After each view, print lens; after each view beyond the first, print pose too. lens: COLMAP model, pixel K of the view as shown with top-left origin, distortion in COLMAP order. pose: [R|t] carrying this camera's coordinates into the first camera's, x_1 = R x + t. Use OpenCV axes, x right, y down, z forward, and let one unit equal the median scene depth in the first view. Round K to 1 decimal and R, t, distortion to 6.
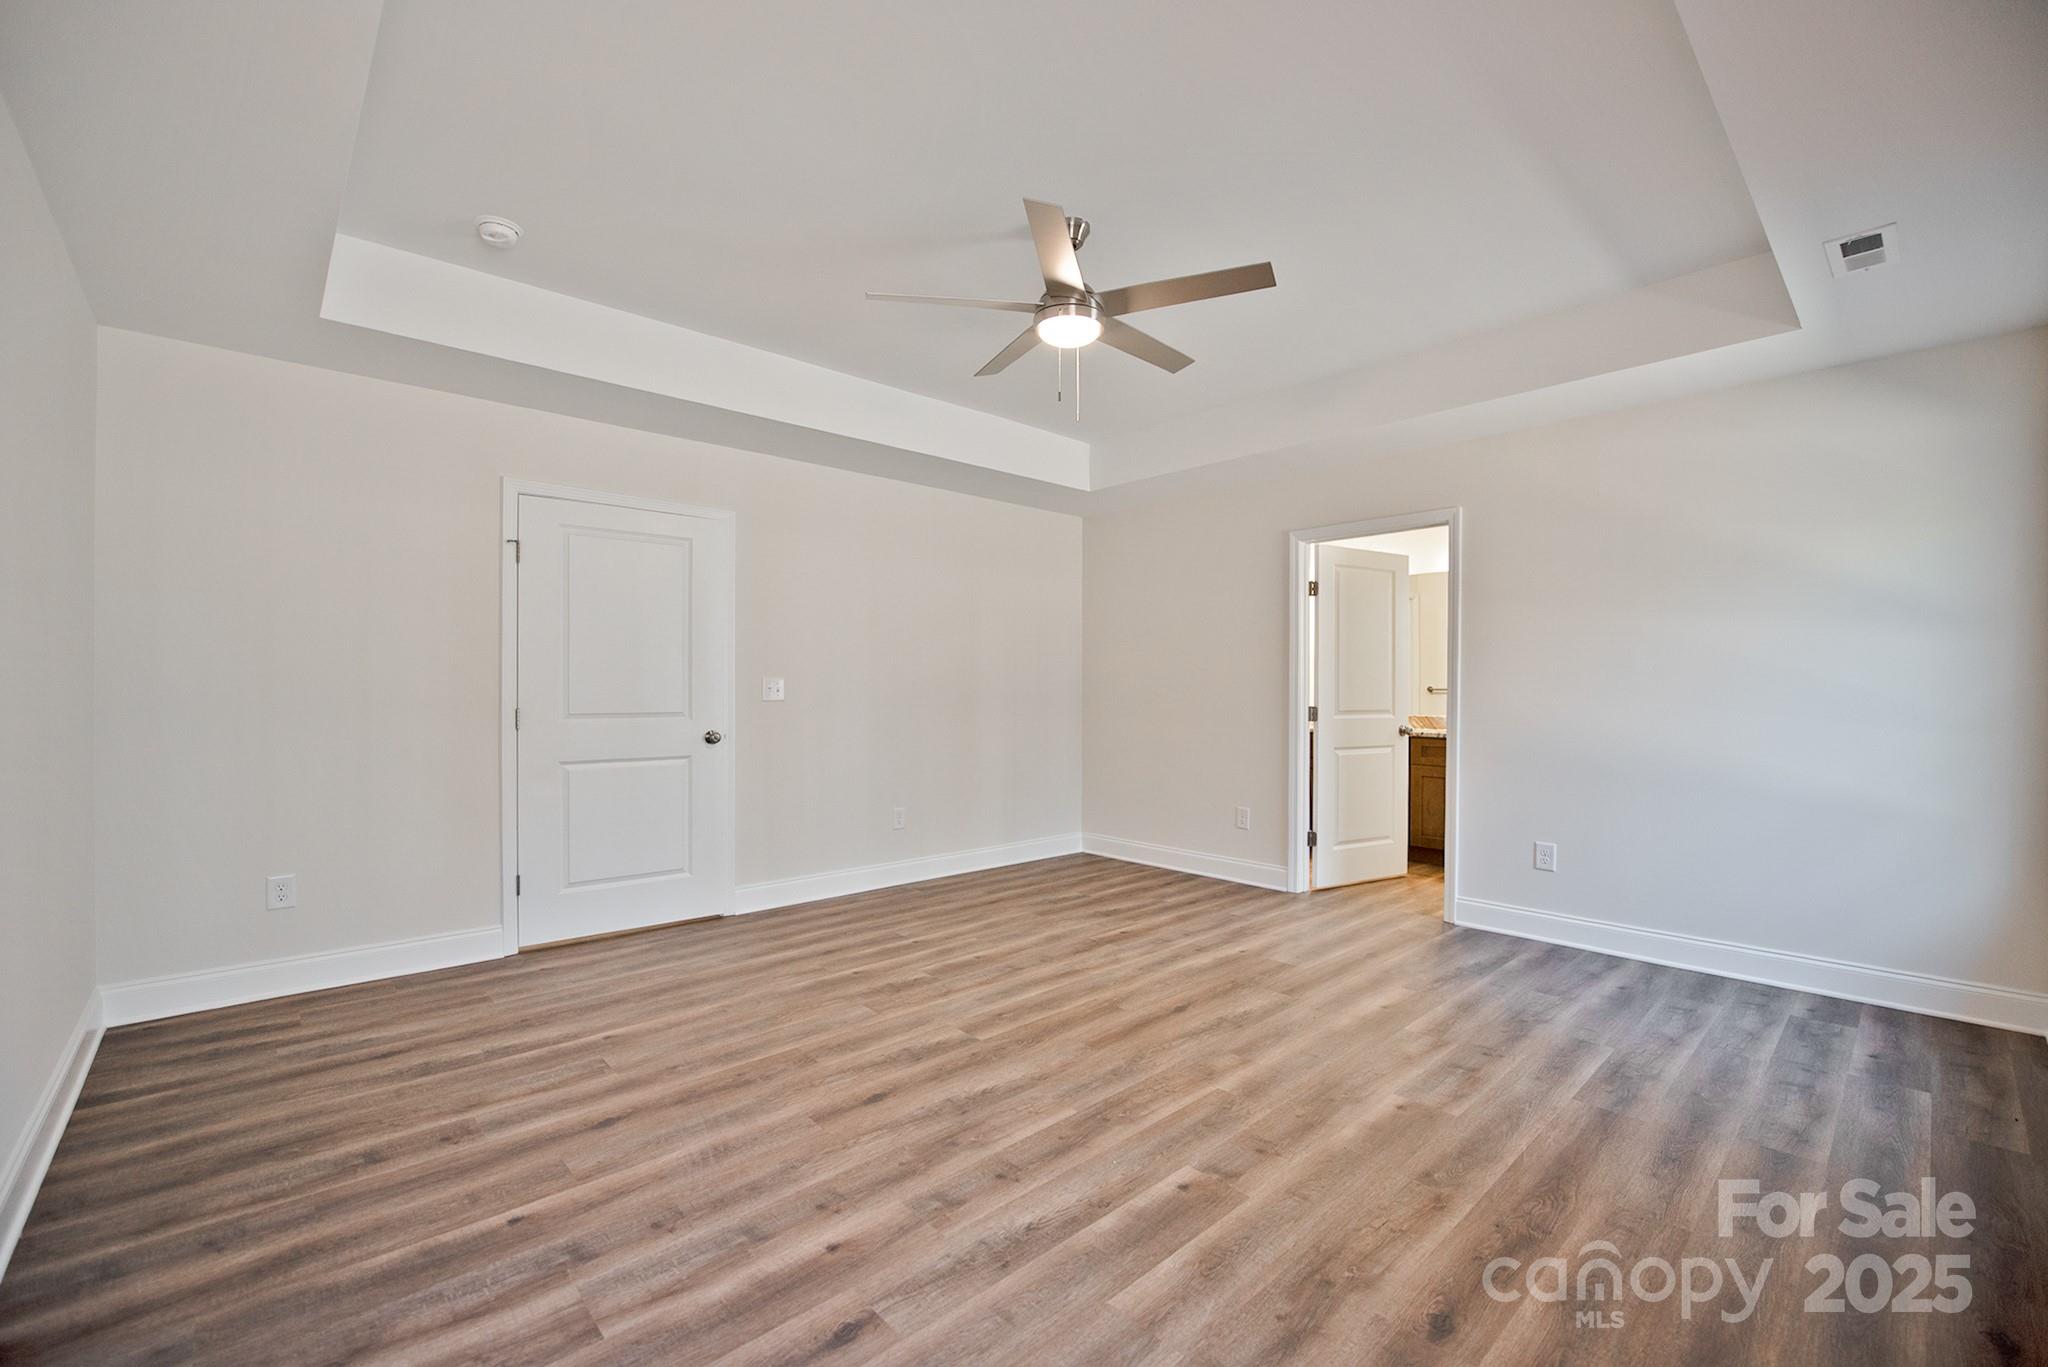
lens RADIAL K [[836.3, 0, 1022.7], [0, 836.3, 706.1], [0, 0, 1]] dist [-0.015674, -0.000786]
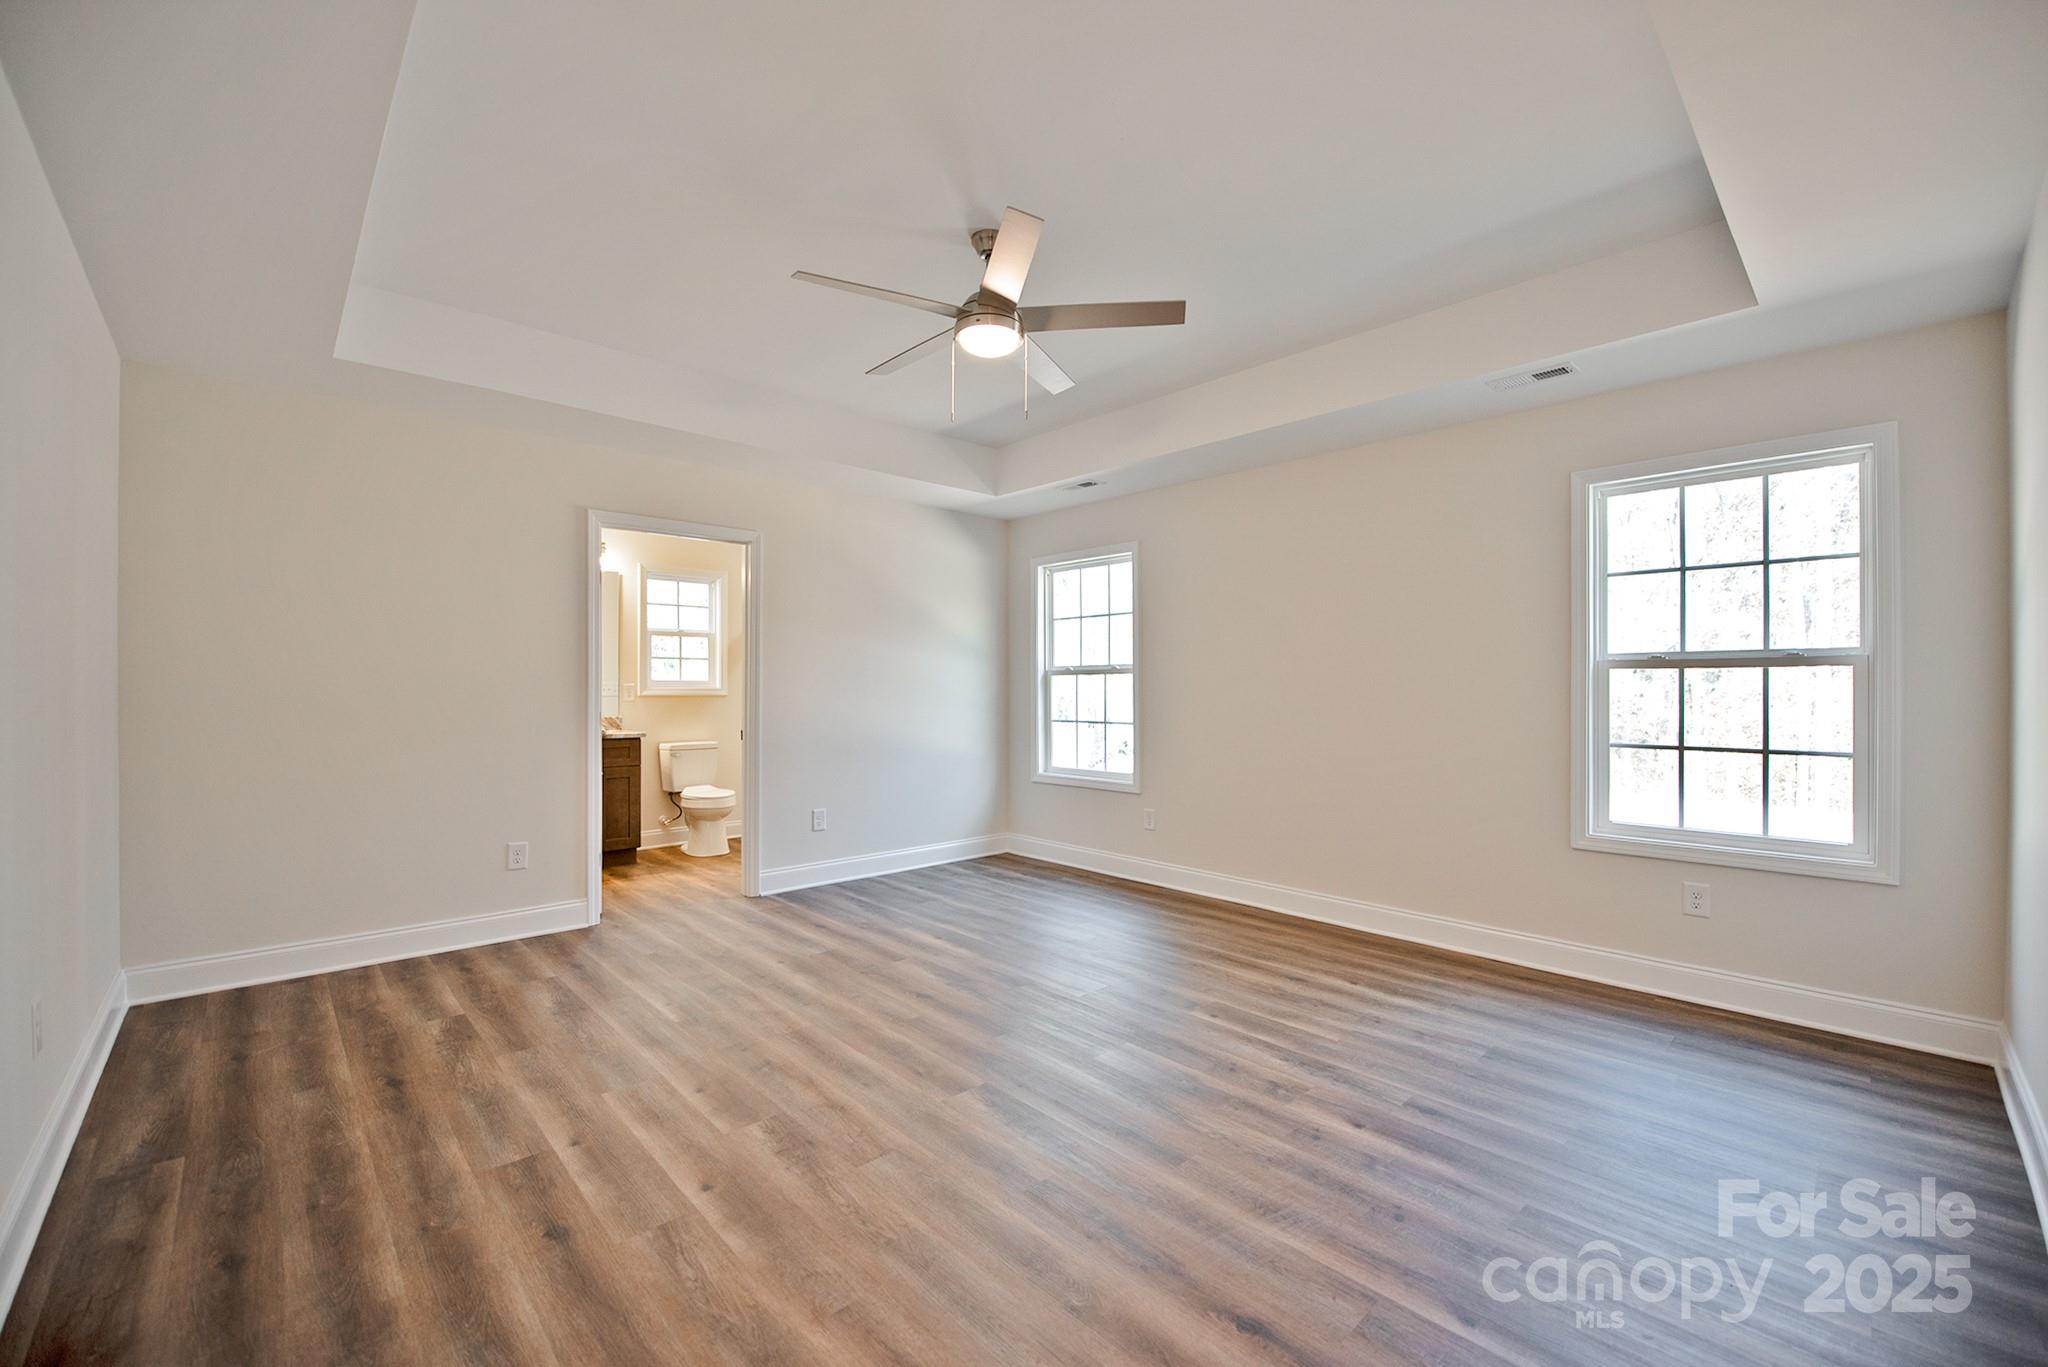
lens RADIAL K [[850.4, 0, 1024.0], [0, 850.4, 683.5], [0, 0, 1]] dist [-0.023083, -0.000240]
pose [[-0.017790, 0.002437, 0.999839, -0.872394], [0.018185, 0.999832, -0.002113, -0.029093], [-0.999676, 0.018144, -0.017831, 0.866021]]
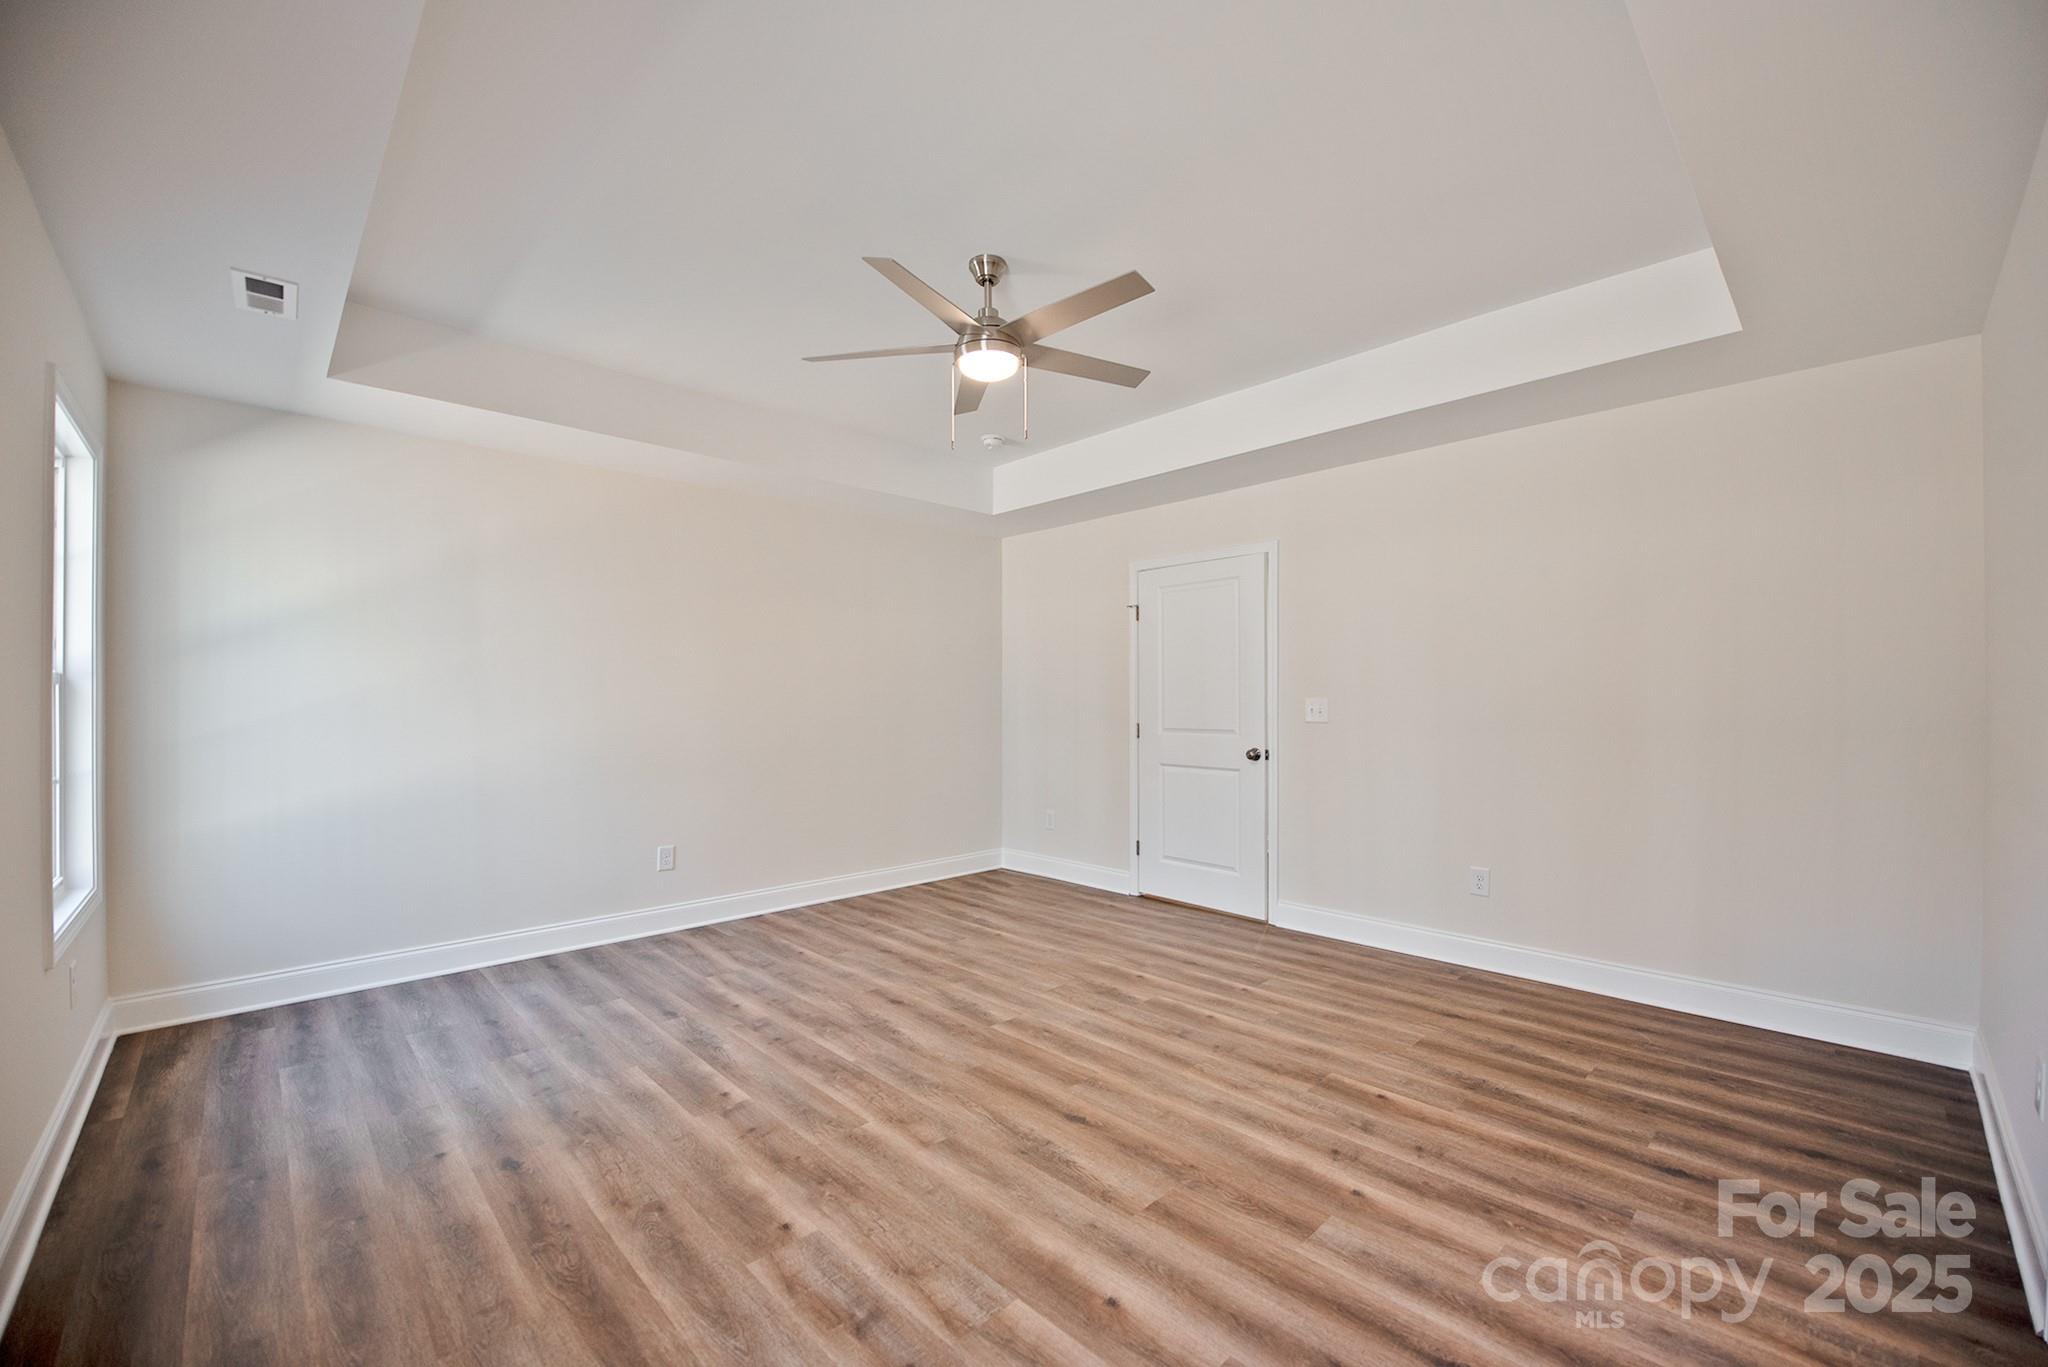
lens RADIAL K [[836.3, 0, 1022.7], [0, 836.3, 706.1], [0, 0, 1]] dist [-0.015674, -0.000786]
pose [[0.024662, 0.004924, -0.999684, 0.963195], [-0.018412, 0.999820, 0.004470, -0.034305], [0.999526, 0.018296, 0.024749, 0.902182]]
